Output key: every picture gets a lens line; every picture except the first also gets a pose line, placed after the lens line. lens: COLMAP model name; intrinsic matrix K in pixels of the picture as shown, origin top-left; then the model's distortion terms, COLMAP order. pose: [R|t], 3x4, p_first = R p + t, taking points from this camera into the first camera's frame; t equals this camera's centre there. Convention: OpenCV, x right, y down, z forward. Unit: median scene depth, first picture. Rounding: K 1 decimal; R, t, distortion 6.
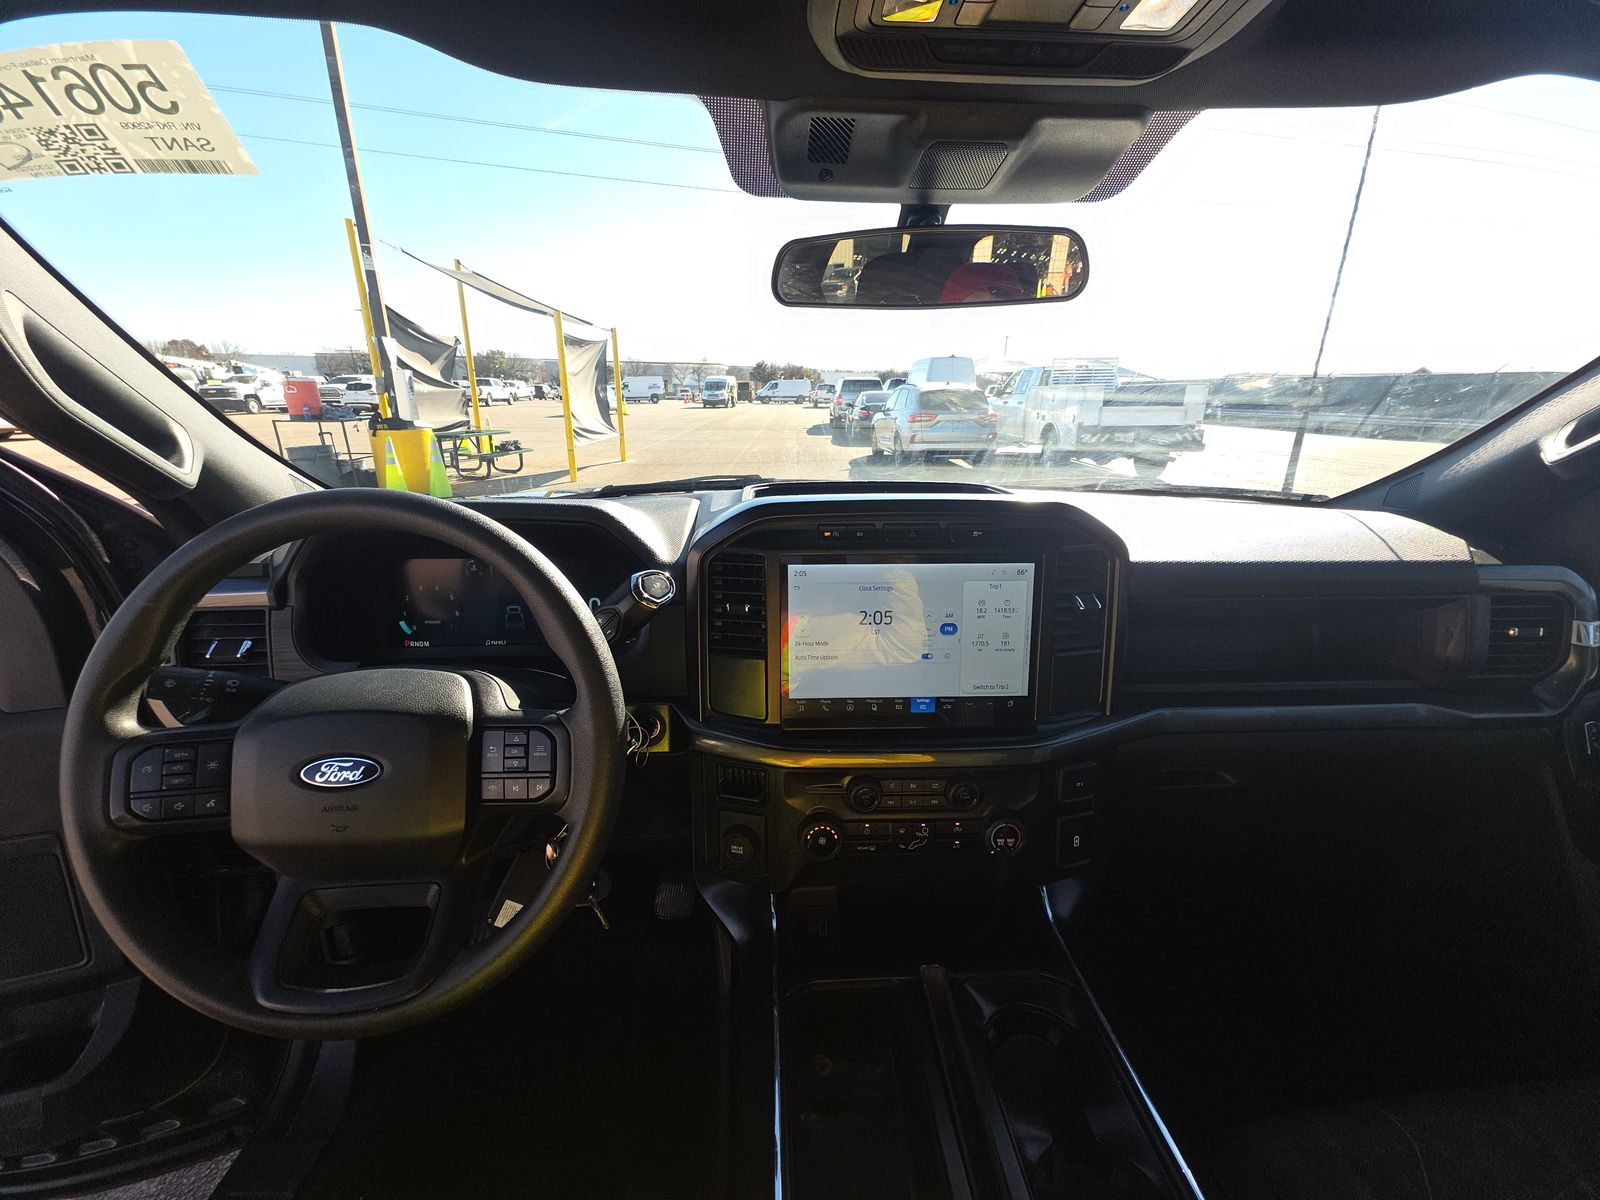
lens RADIAL K [[642.5, 0, 809.8], [0, 642.5, 604.8], [0, 0, 1]] dist [0.015057, -0.000367]
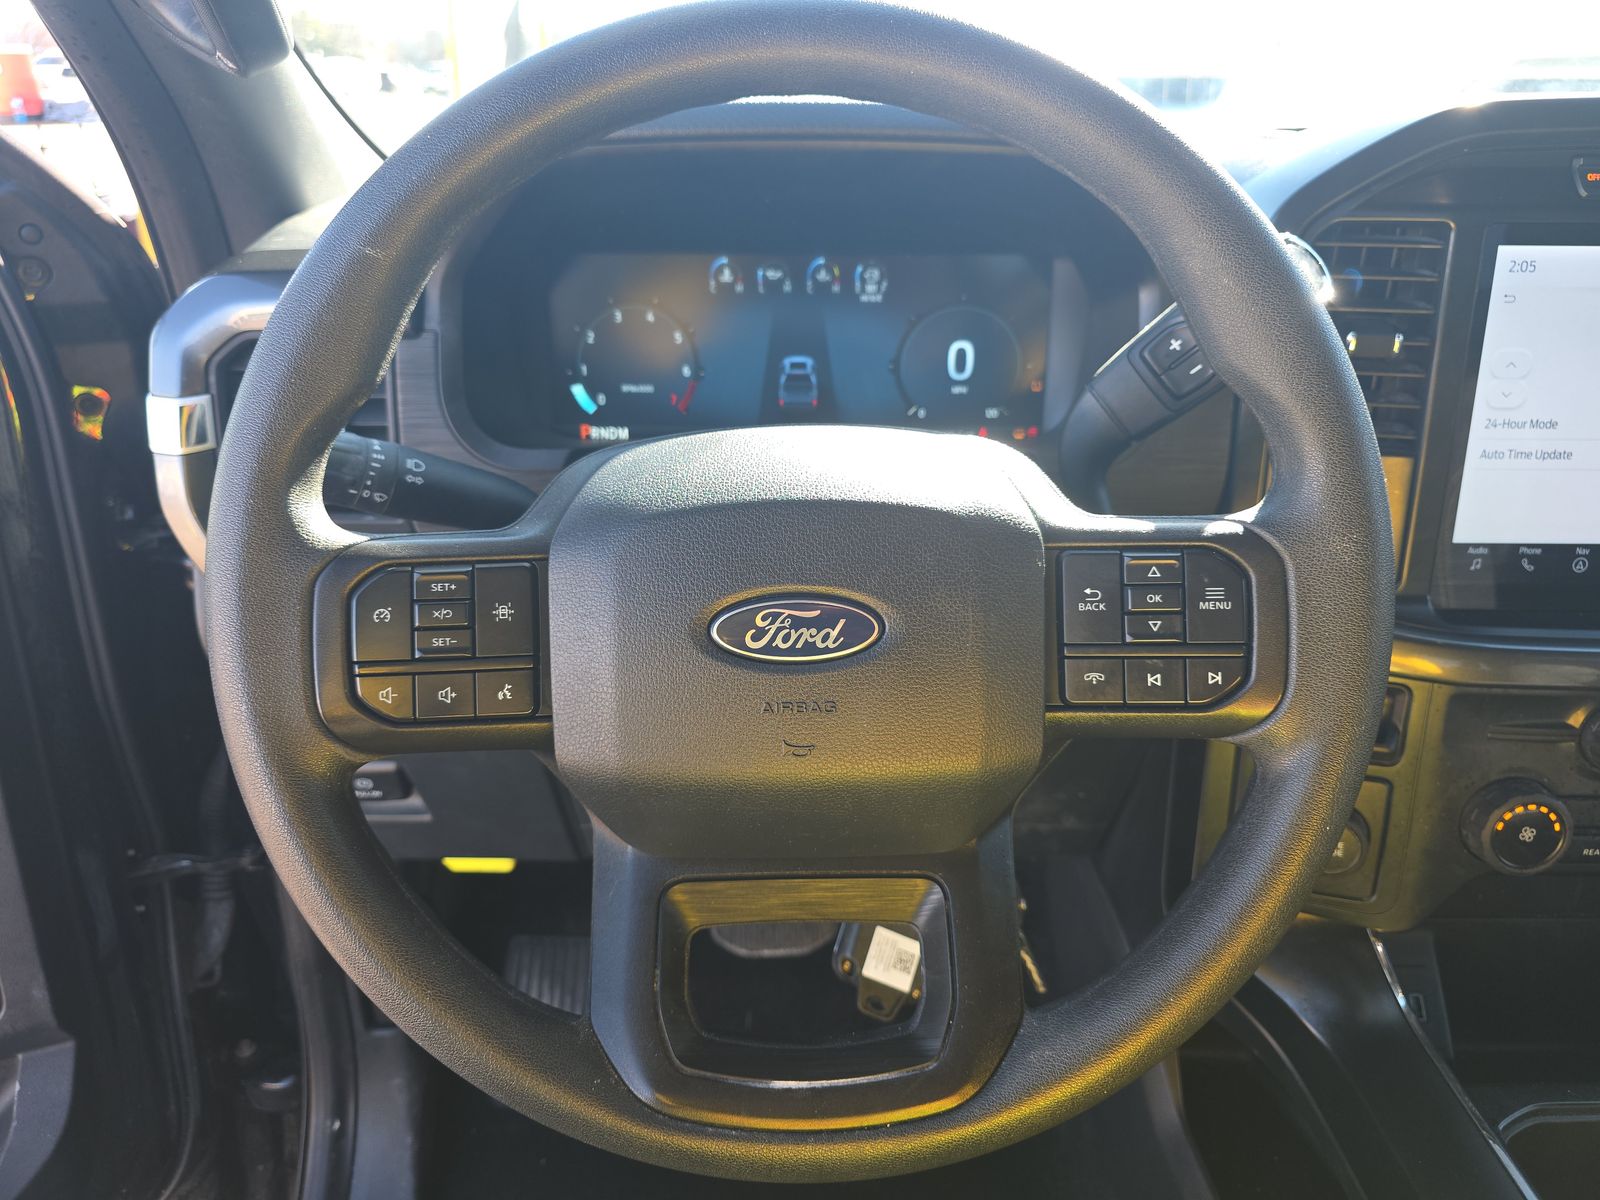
lens RADIAL K [[1136.6, 0, 800.0], [0, 1136.6, 600.0], [0, 0, 1]] dist [-0.006486, -0.004143]
pose [[0.999096, 0.017578, -0.038699, -0.665361], [-0.013463, 0.994472, 0.104136, 0.149068], [0.040316, -0.103521, 0.993810, 0.206049]]
